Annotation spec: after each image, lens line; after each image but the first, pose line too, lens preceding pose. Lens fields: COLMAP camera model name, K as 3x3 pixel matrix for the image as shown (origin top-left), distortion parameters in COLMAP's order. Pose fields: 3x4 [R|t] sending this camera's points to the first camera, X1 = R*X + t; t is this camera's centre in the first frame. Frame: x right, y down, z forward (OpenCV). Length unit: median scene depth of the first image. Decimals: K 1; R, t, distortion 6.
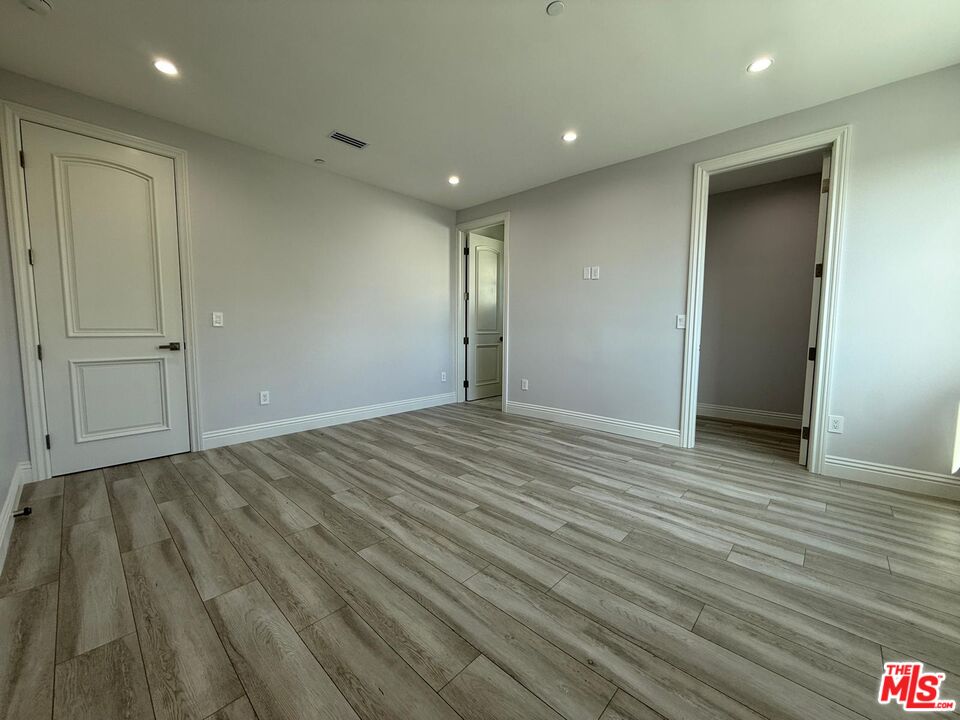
lens RADIAL K [[382.5, 0, 476.8], [0, 382.5, 360.5], [0, 0, 1]] dist [0.000405, -0.000095]
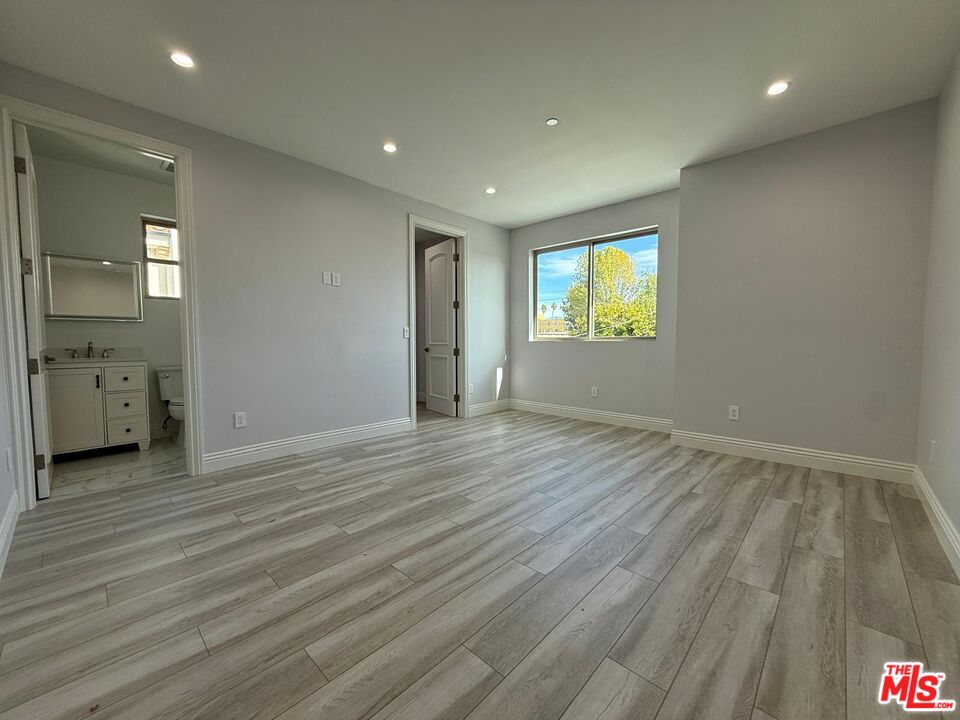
lens RADIAL K [[382.5, 0, 476.8], [0, 382.5, 360.5], [0, 0, 1]] dist [0.000405, -0.000095]
pose [[0.003985, -0.062115, 0.998061, -0.959838], [0.084755, 0.994499, 0.061554, -0.086172], [-0.996394, 0.084345, 0.009227, 0.979448]]
